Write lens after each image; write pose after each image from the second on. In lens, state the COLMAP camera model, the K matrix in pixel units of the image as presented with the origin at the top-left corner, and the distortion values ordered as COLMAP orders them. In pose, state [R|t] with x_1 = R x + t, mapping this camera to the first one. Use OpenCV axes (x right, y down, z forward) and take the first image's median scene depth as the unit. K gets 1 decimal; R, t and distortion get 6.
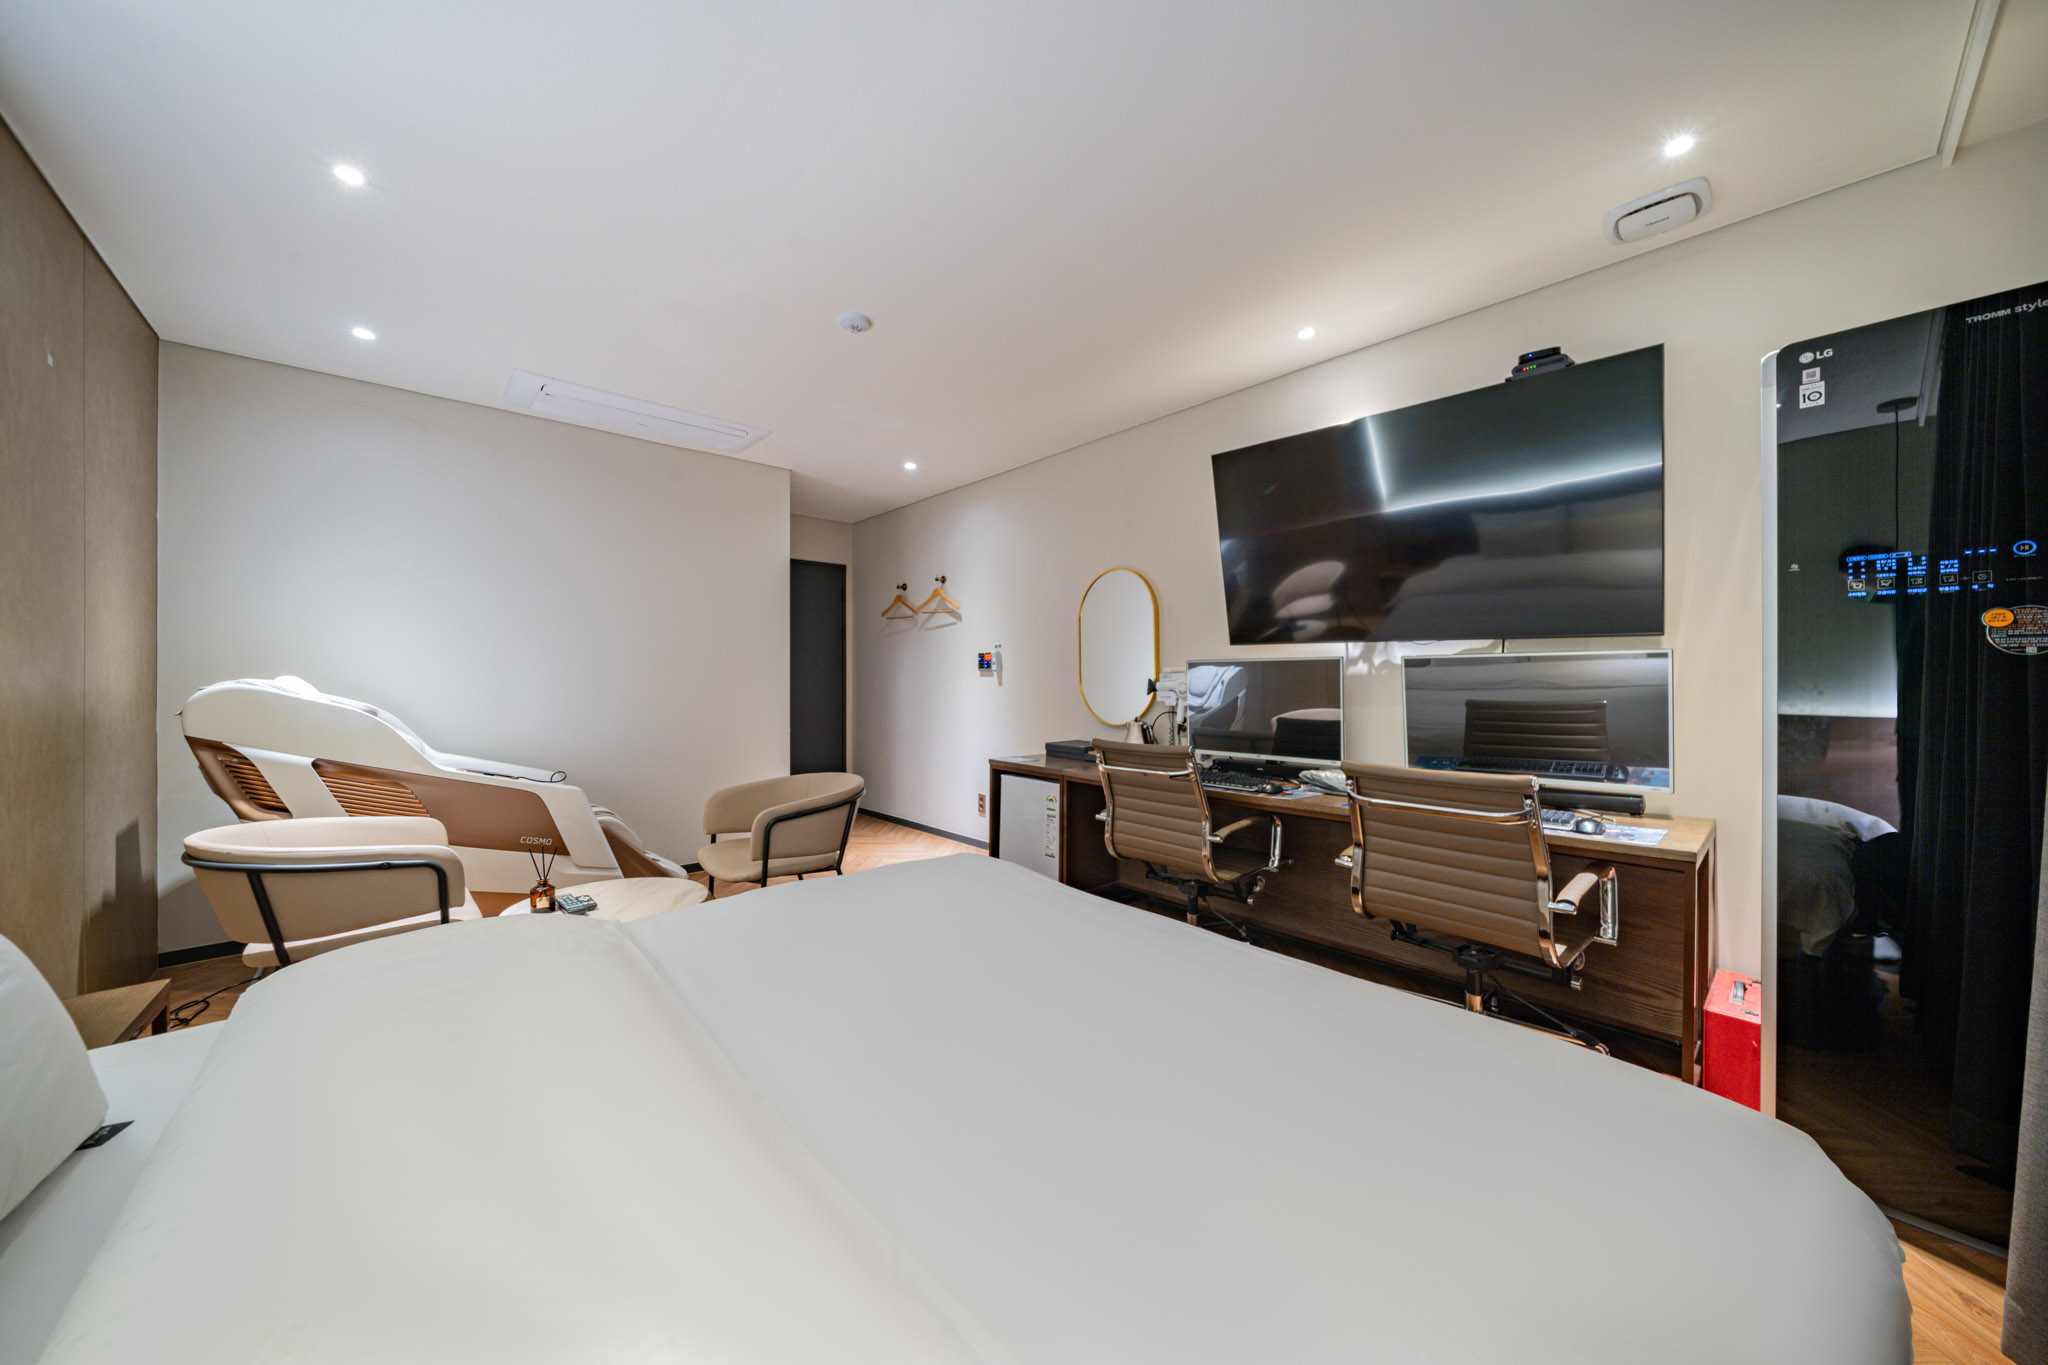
lens RADIAL K [[705.8, 0, 1029.2], [0, 705.8, 682.2], [0, 0, 1]] dist [-0.002131, 0.000328]
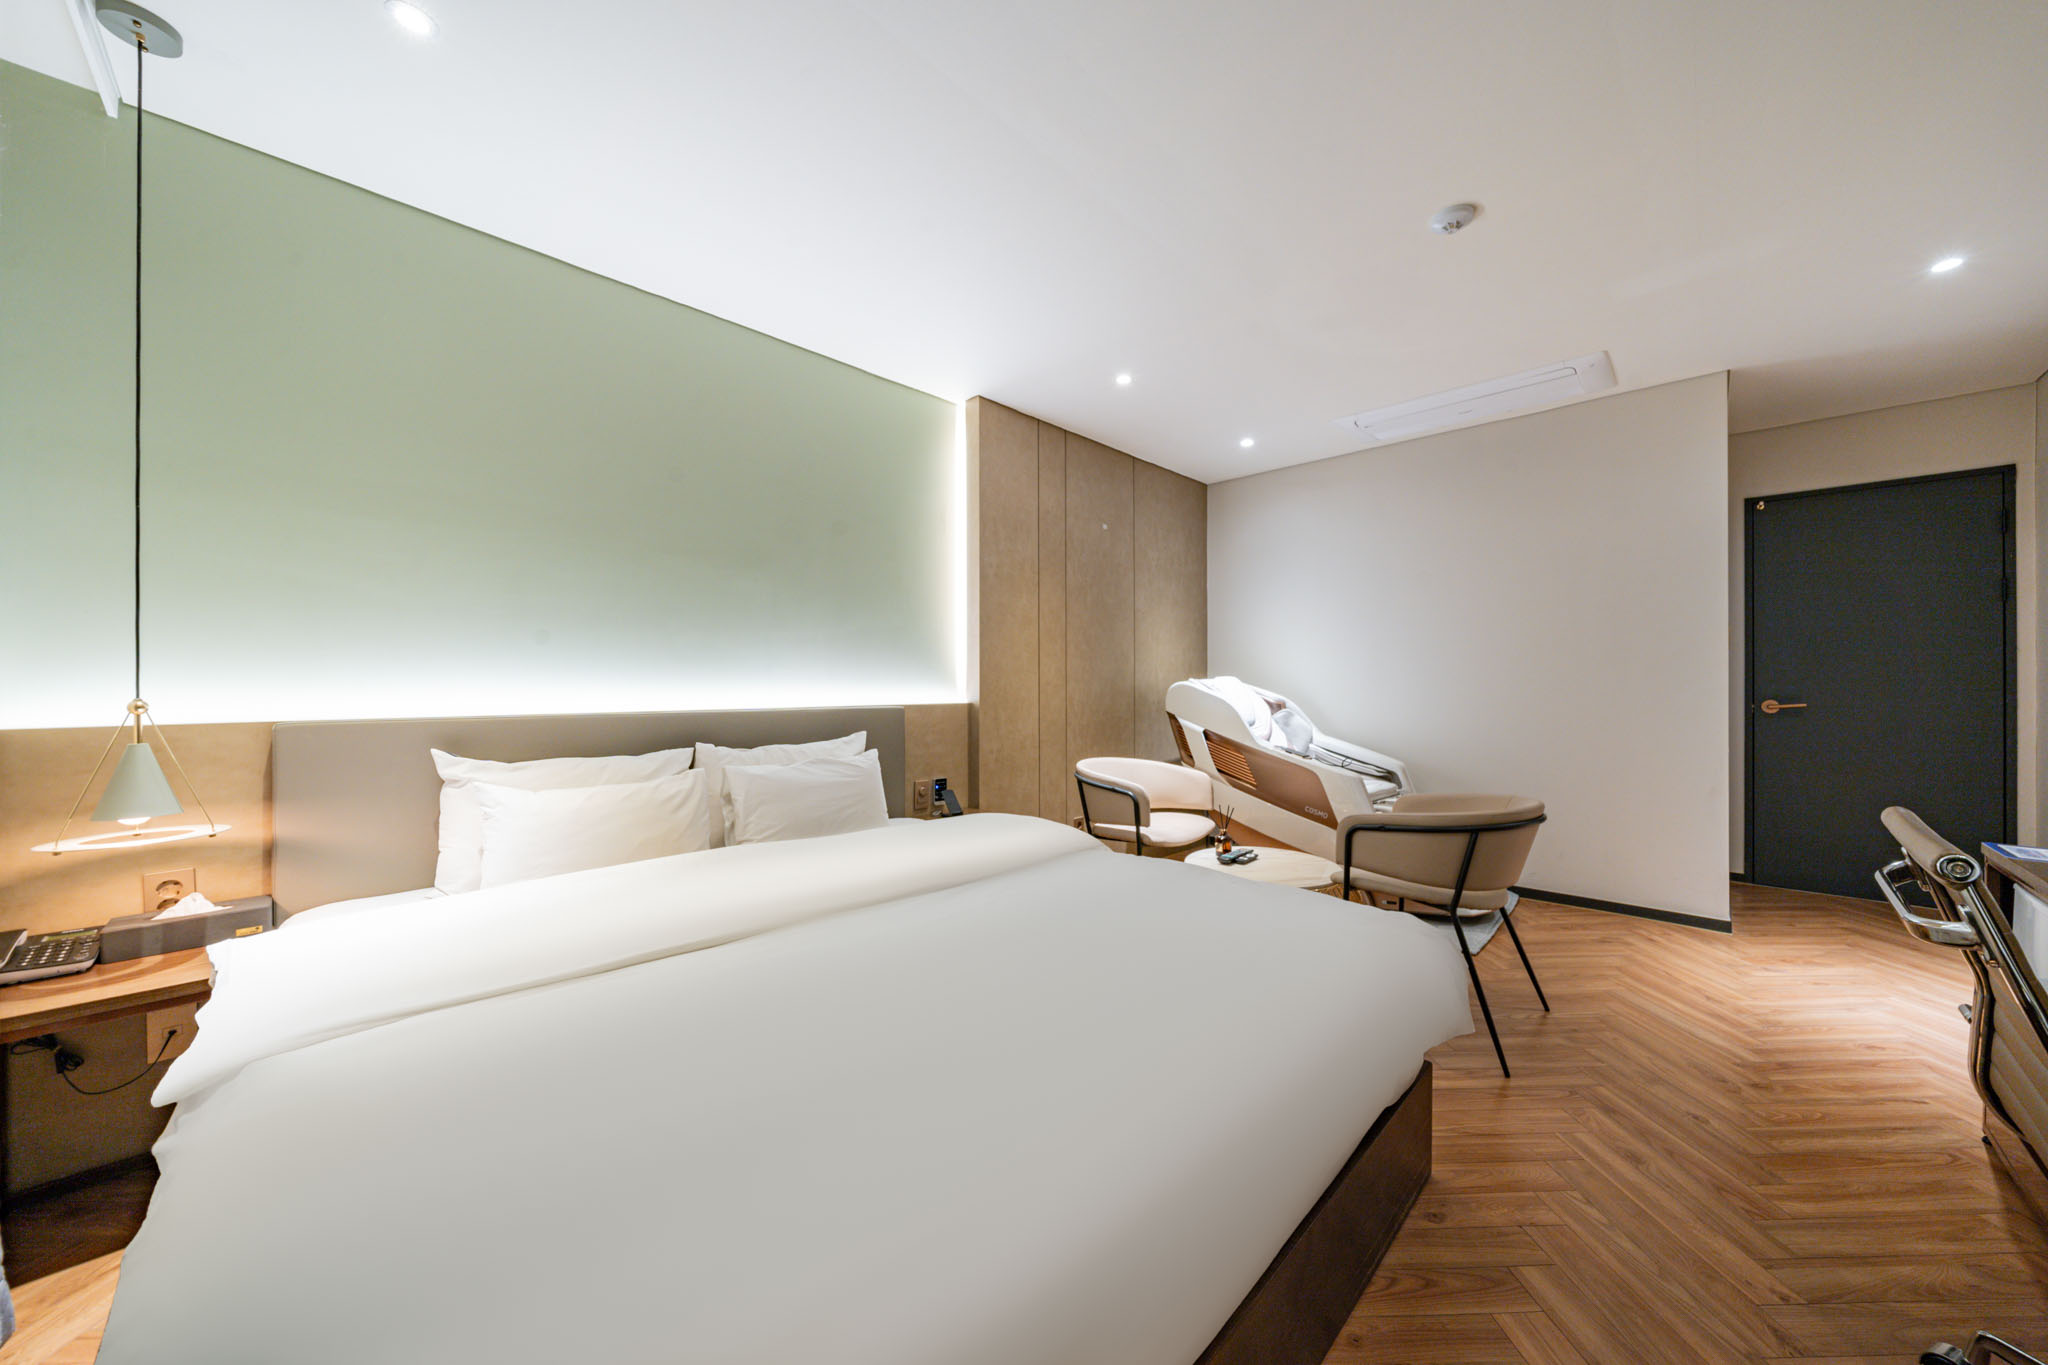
lens RADIAL K [[705.8, 0, 1042.2], [0, 705.8, 681.9], [0, 0, 1]] dist [-0.002131, 0.000328]
pose [[0.066535, -0.003851, -0.997777, 0.504441], [-0.002502, 0.999989, -0.004026, 0.009523], [0.997781, 0.002764, 0.066525, 0.492386]]
